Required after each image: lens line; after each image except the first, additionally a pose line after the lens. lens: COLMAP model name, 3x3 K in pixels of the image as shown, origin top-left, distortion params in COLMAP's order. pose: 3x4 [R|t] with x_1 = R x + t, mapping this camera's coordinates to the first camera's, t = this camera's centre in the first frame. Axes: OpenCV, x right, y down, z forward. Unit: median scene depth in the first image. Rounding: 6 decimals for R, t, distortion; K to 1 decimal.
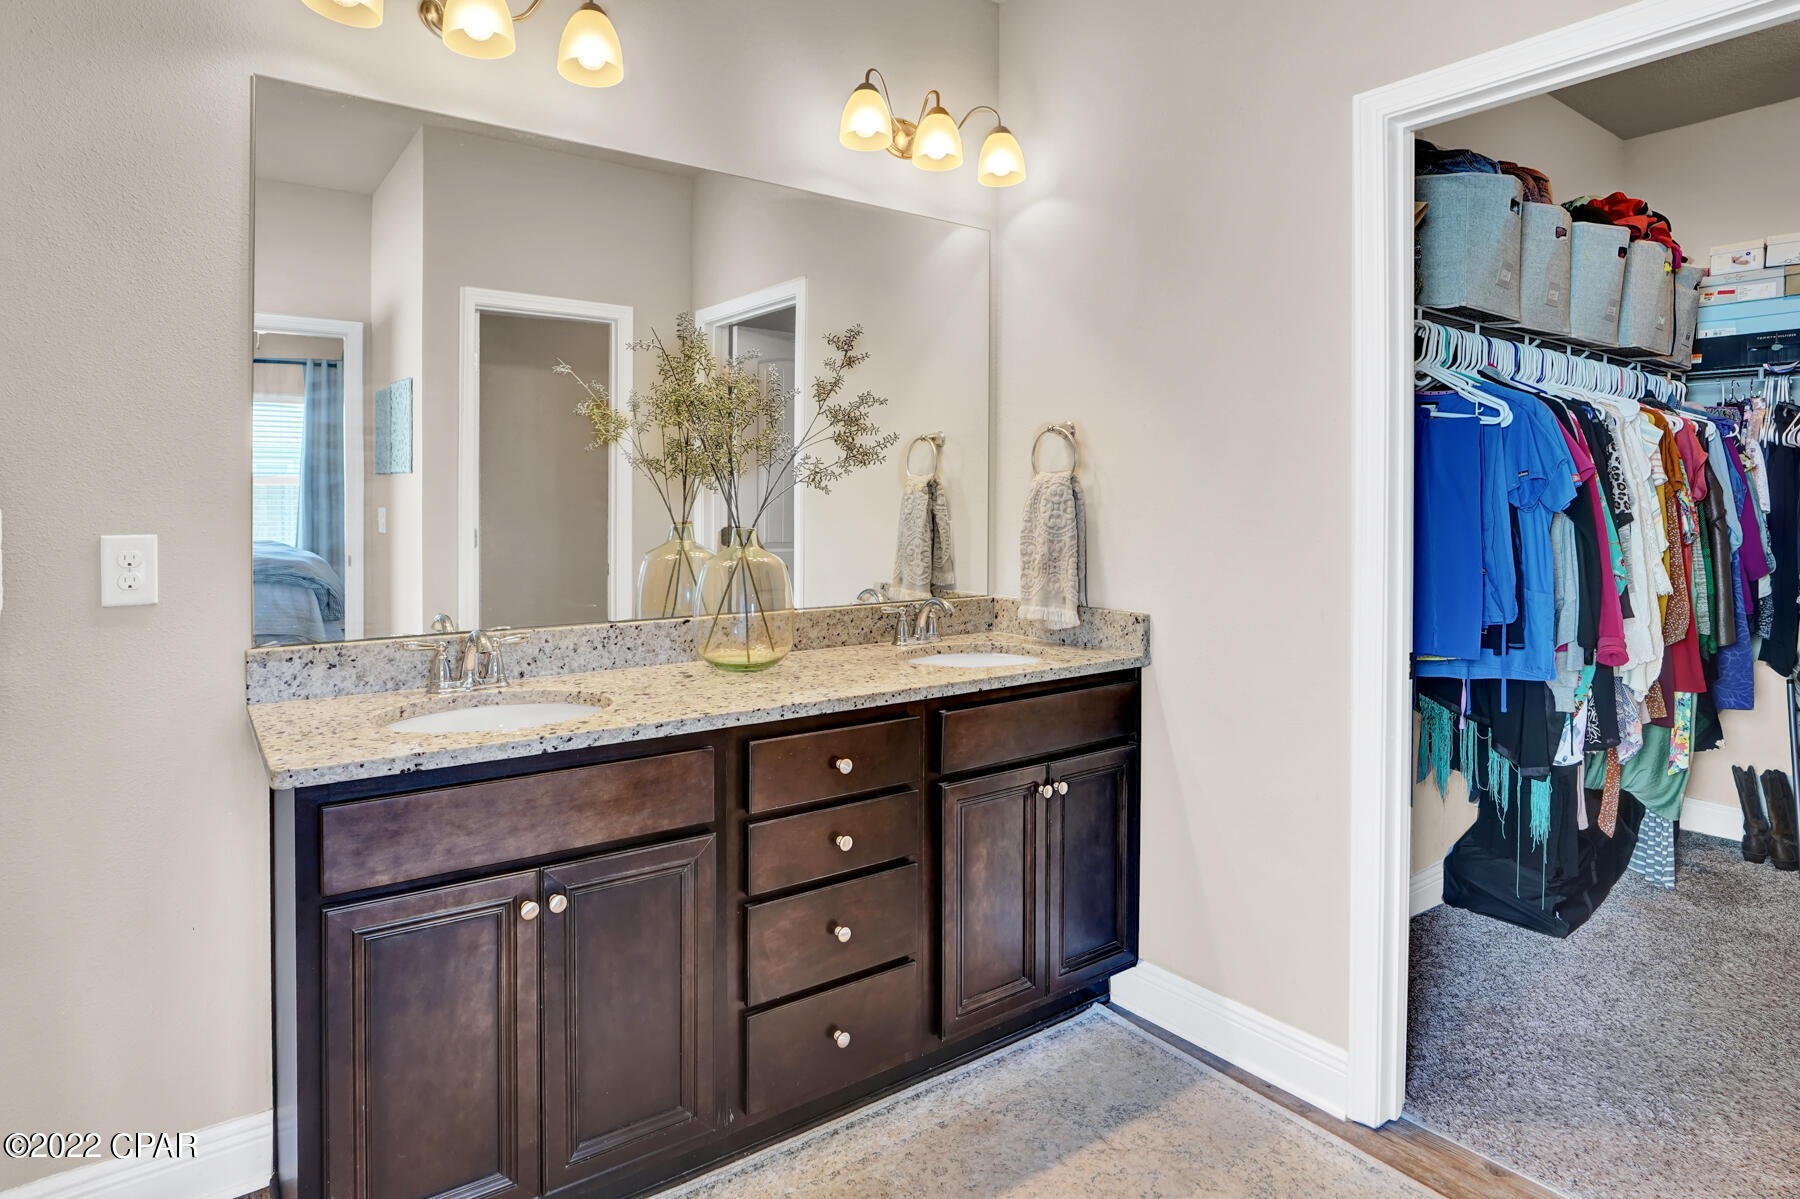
lens RADIAL K [[1031.4, 0, 907.1], [0, 1031.4, 507.8], [0, 0, 1]] dist [-0.018402, 0.000646]
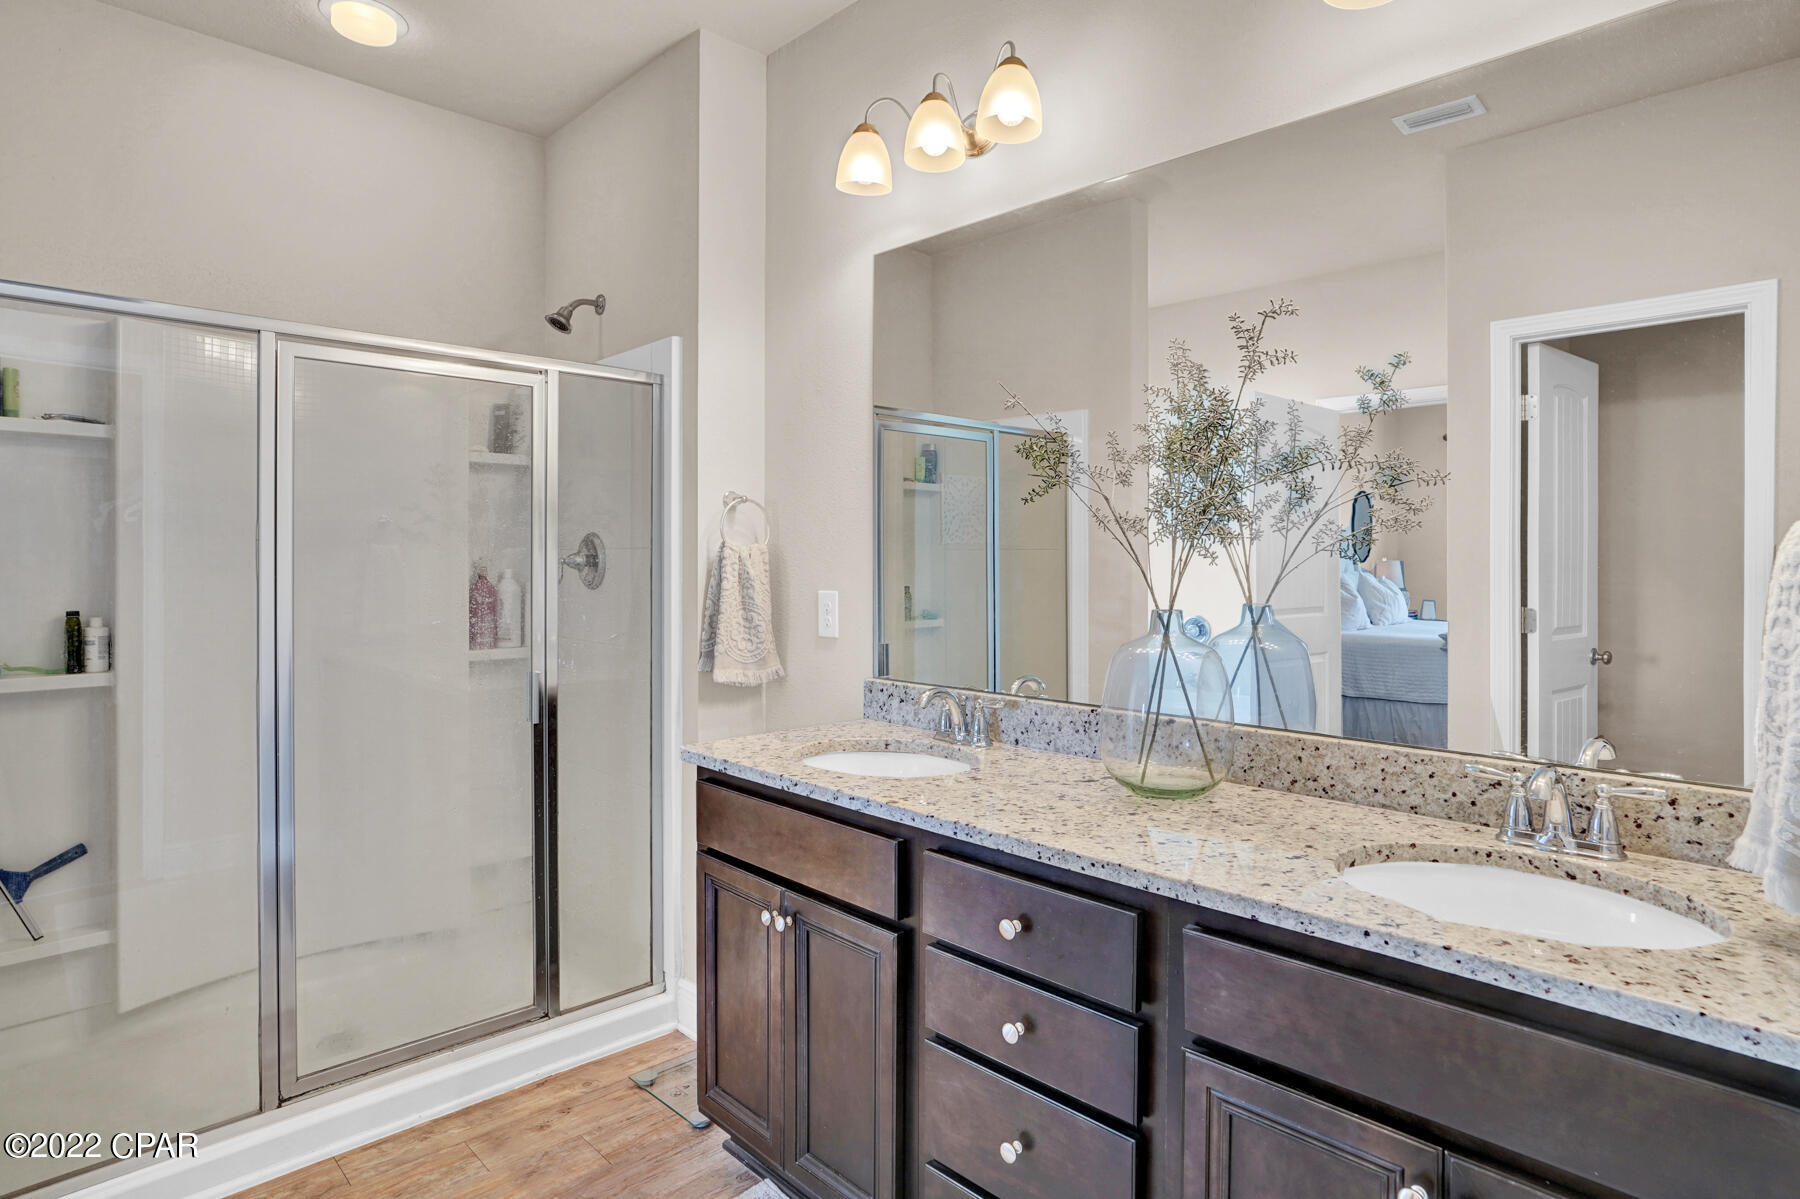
lens RADIAL K [[964.4, 0, 826.4], [0, 964.4, 592.5], [0, 0, 1]] dist [-0.018295, -0.000278]
pose [[0.111702, 0.029296, -0.993310, 0.635613], [-0.011431, 0.999537, 0.028194, -0.011278], [0.993676, 0.008205, 0.111985, 0.823284]]
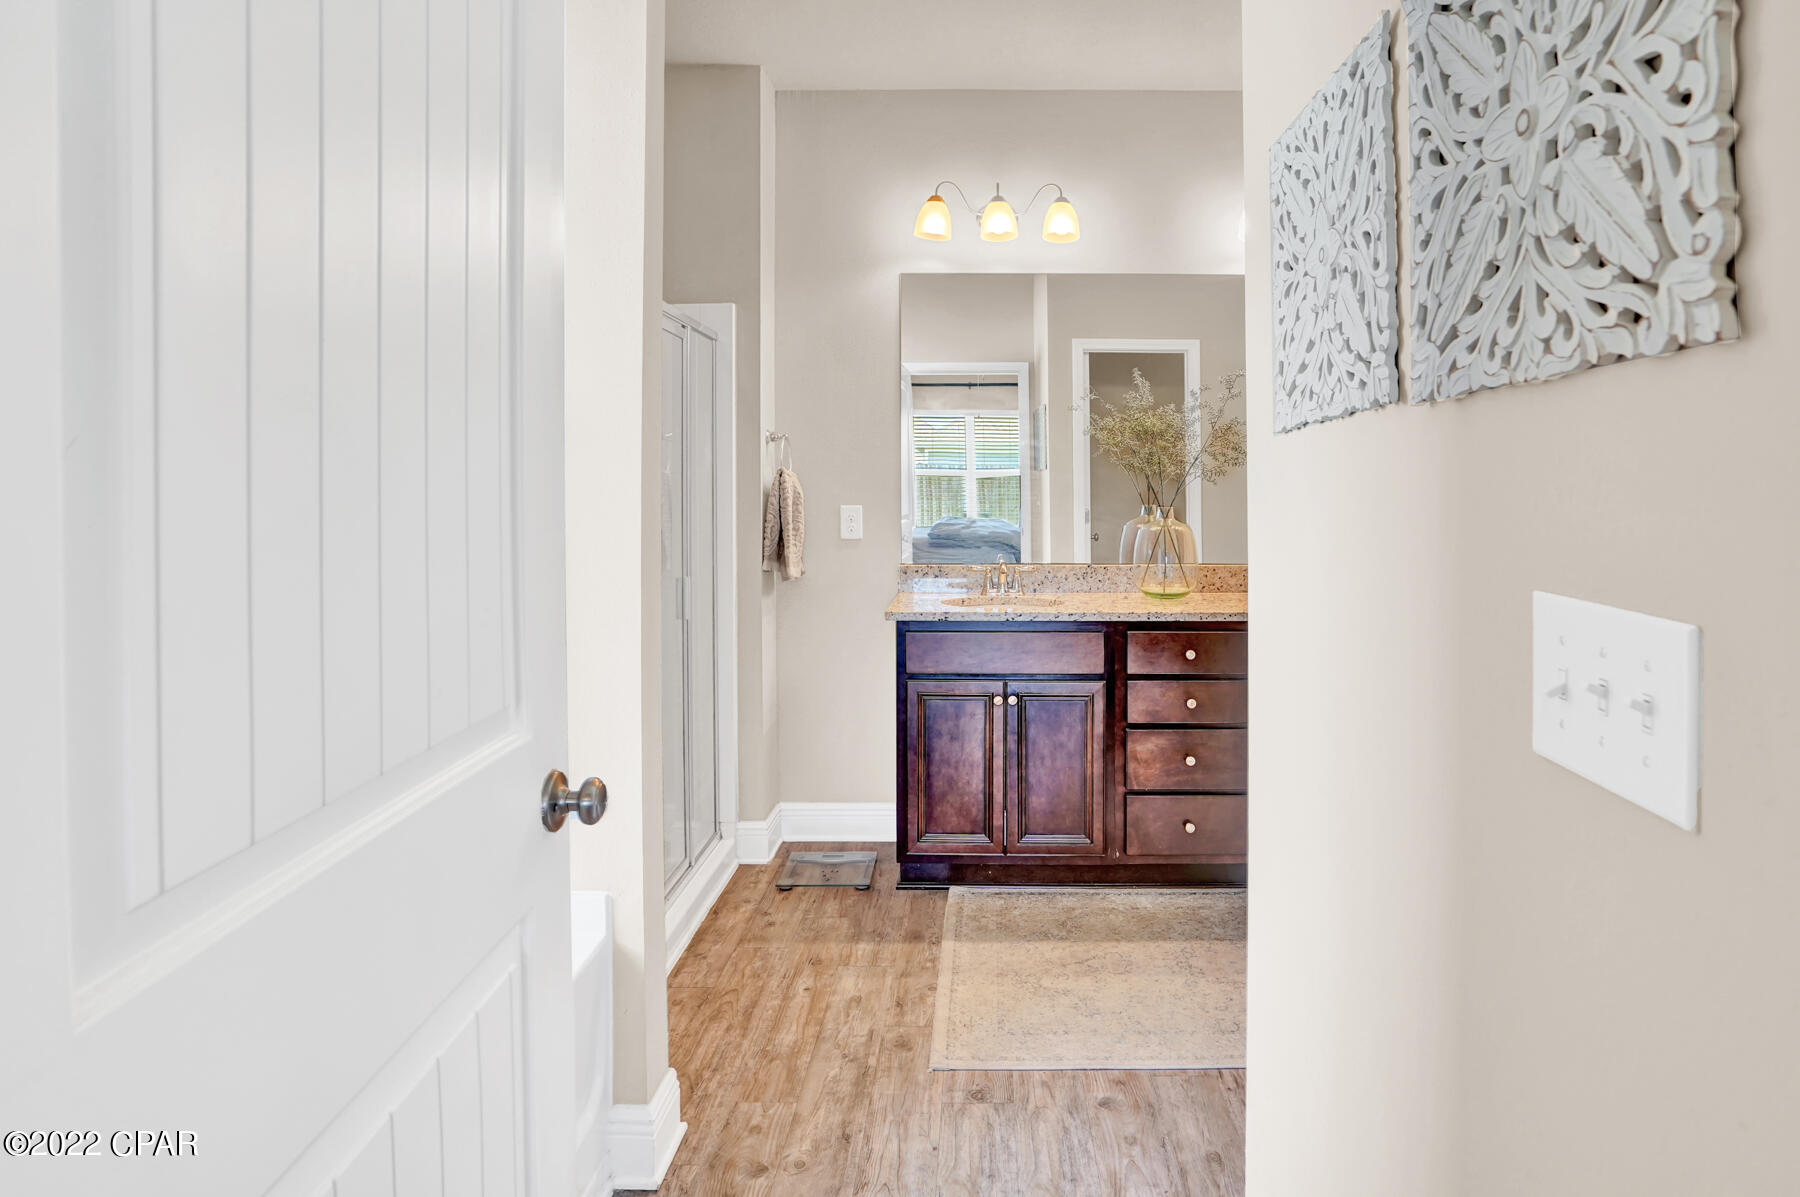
lens RADIAL K [[1031.4, 0, 907.1], [0, 1031.4, 506.8], [0, 0, 1]] dist [-0.018402, 0.000646]
pose [[0.771602, 0.010060, -0.636026, 0.639464], [-0.003854, 0.999931, 0.011140, 0.005693], [0.636094, -0.006144, 0.771587, -0.528973]]
